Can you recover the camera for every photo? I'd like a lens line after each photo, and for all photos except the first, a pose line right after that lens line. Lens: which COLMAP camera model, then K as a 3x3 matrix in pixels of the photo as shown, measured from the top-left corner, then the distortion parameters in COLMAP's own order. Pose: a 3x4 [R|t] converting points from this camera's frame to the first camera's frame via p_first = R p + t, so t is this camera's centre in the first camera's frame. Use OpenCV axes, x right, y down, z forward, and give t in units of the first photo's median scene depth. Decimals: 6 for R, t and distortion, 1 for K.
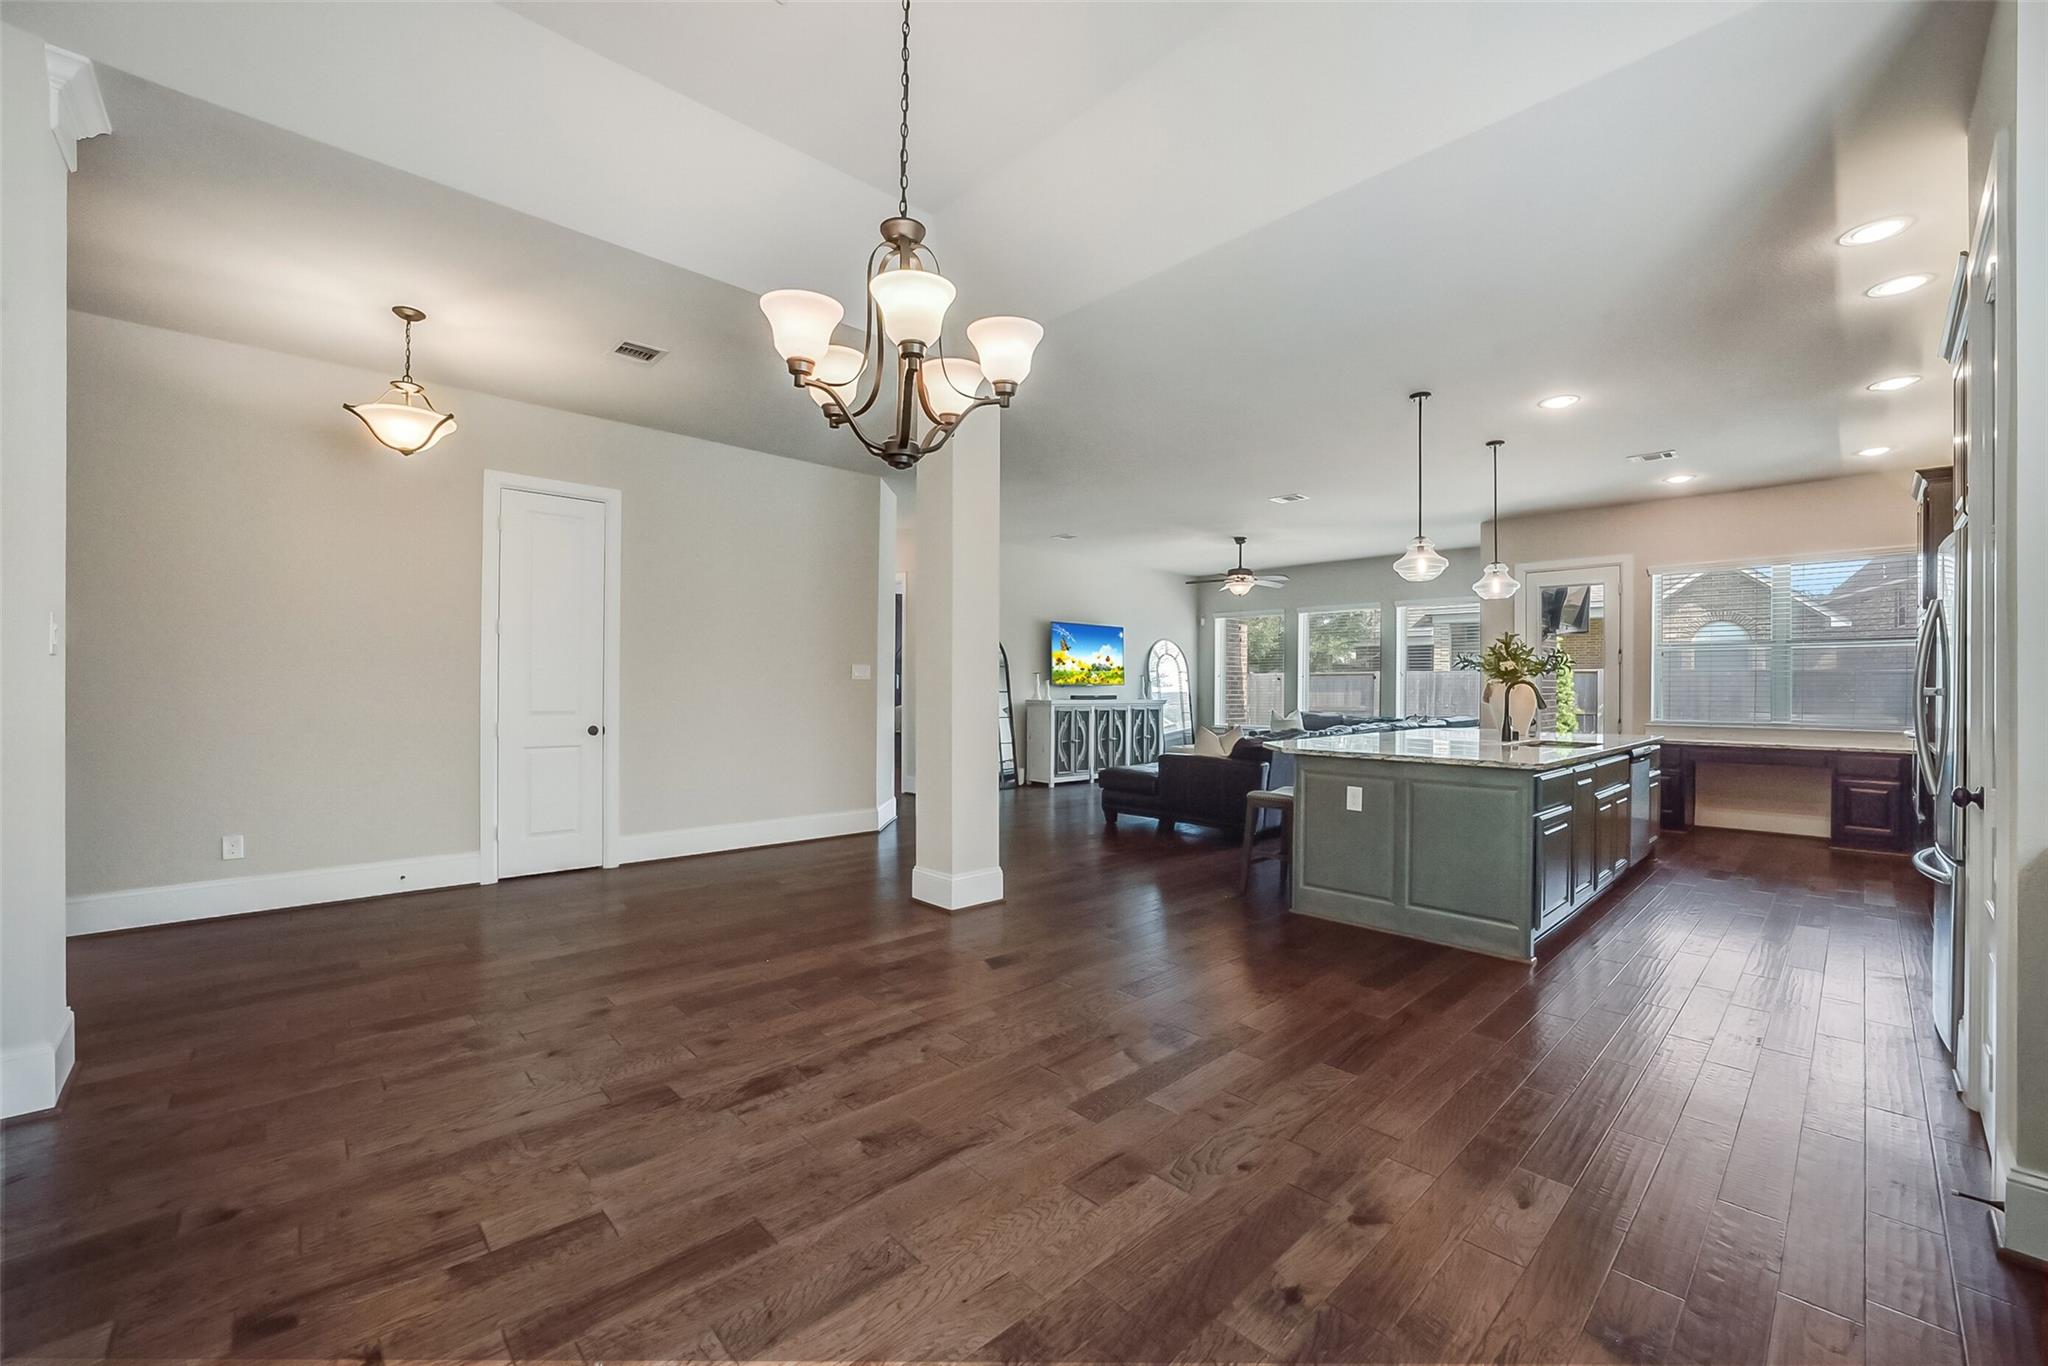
lens RADIAL K [[815.9, 0, 1040.4], [0, 815.9, 685.4], [0, 0, 1]] dist [-0.026961, 0.003981]
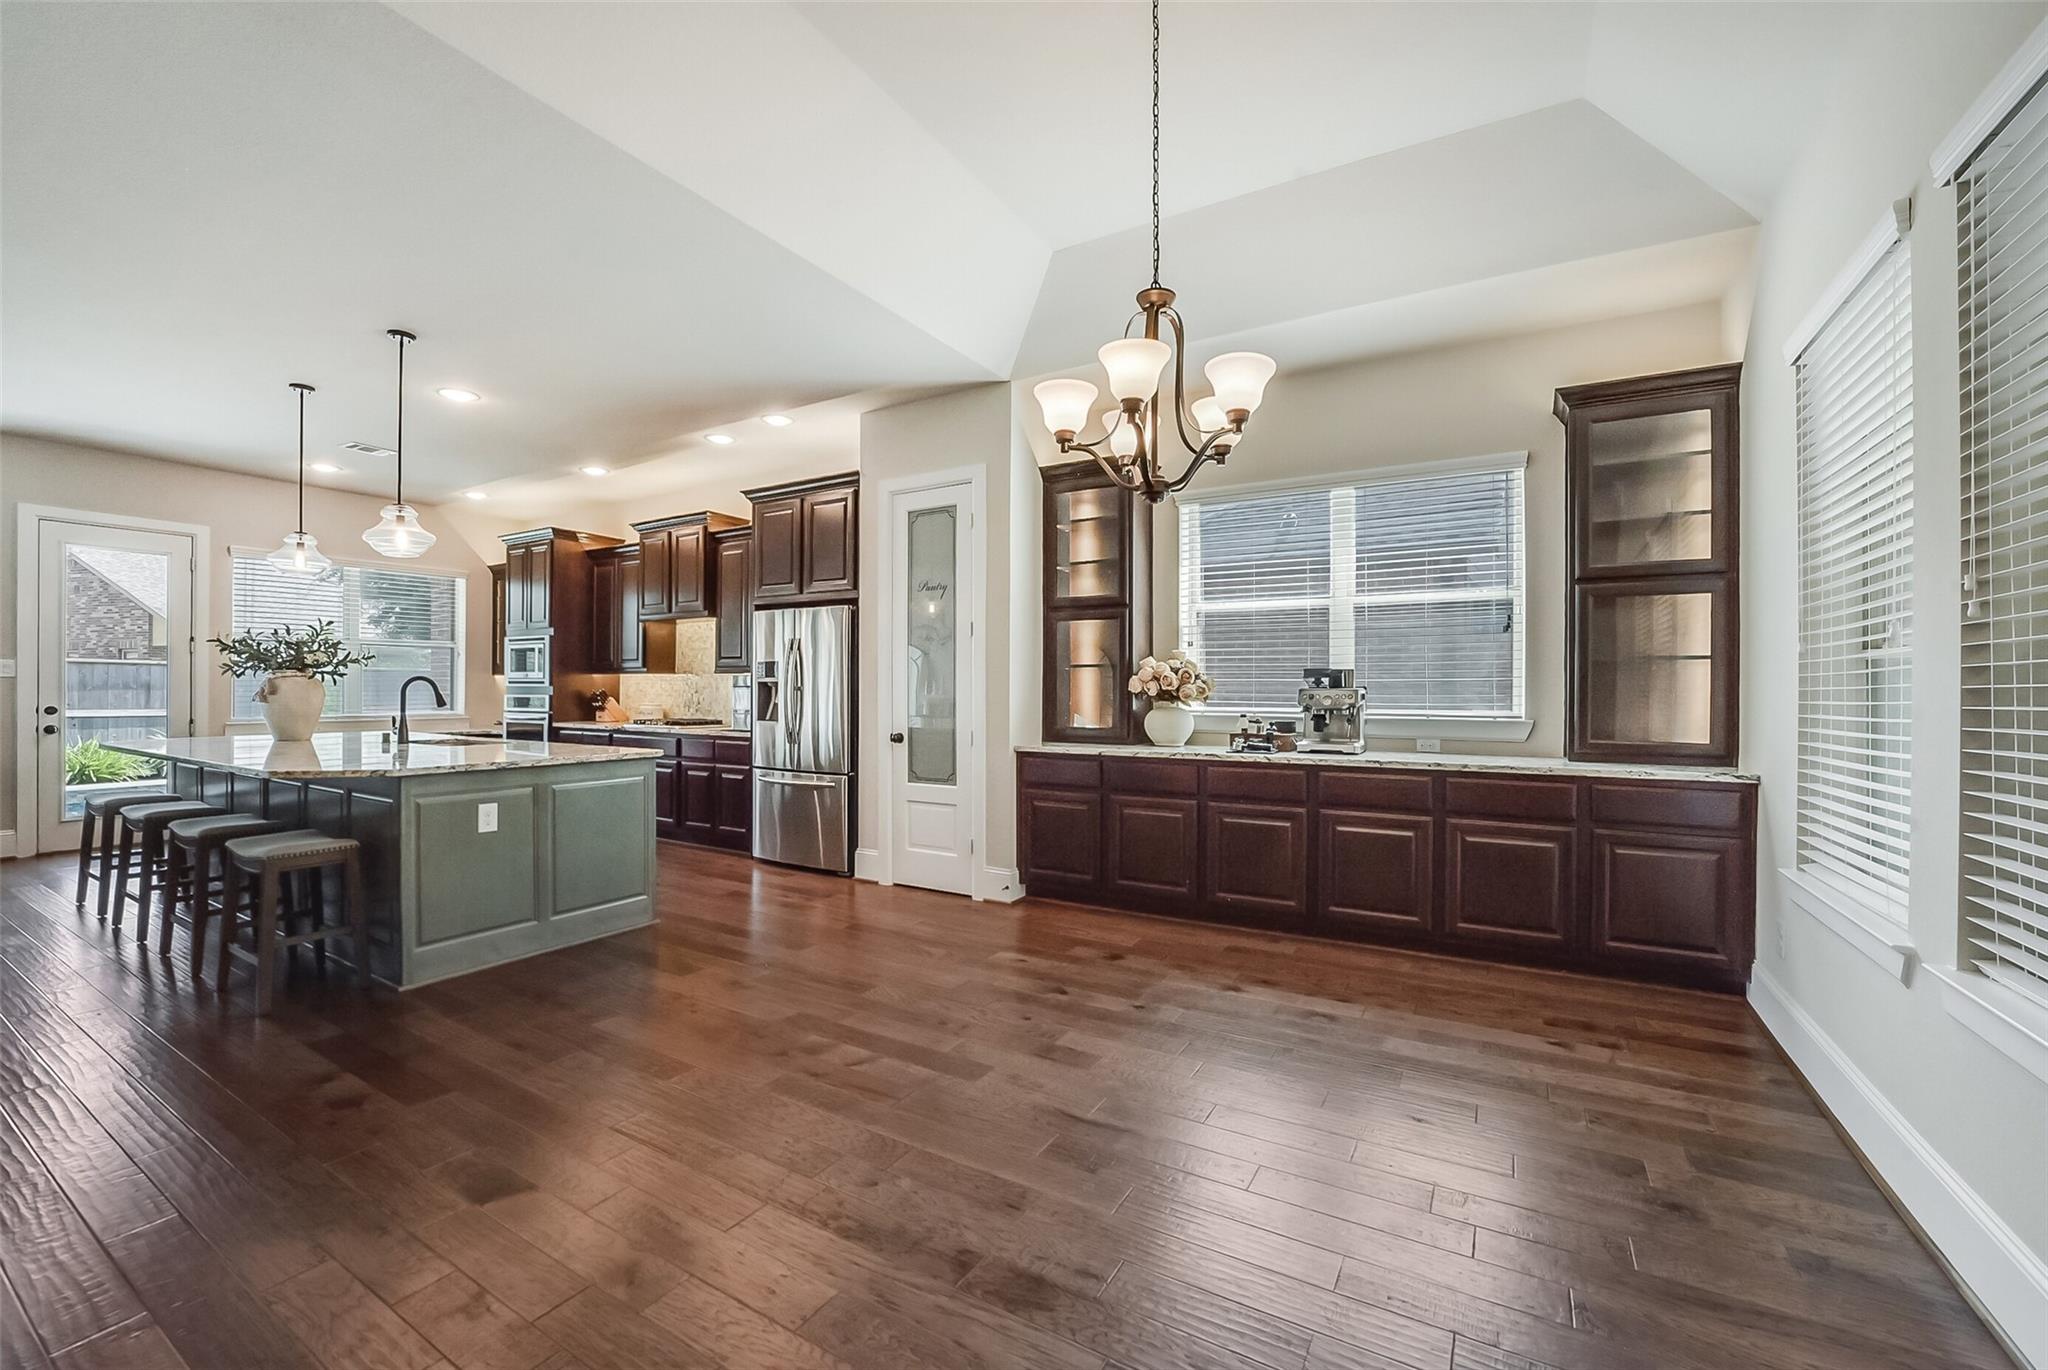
lens RADIAL K [[815.9, 0, 1027.4], [0, 815.9, 692.2], [0, 0, 1]] dist [-0.026961, 0.003981]
pose [[-0.269273, -0.011552, 0.962995, -0.989414], [-0.011996, 0.999891, 0.008640, -0.009359], [-0.962989, -0.009226, -0.269382, 1.188624]]
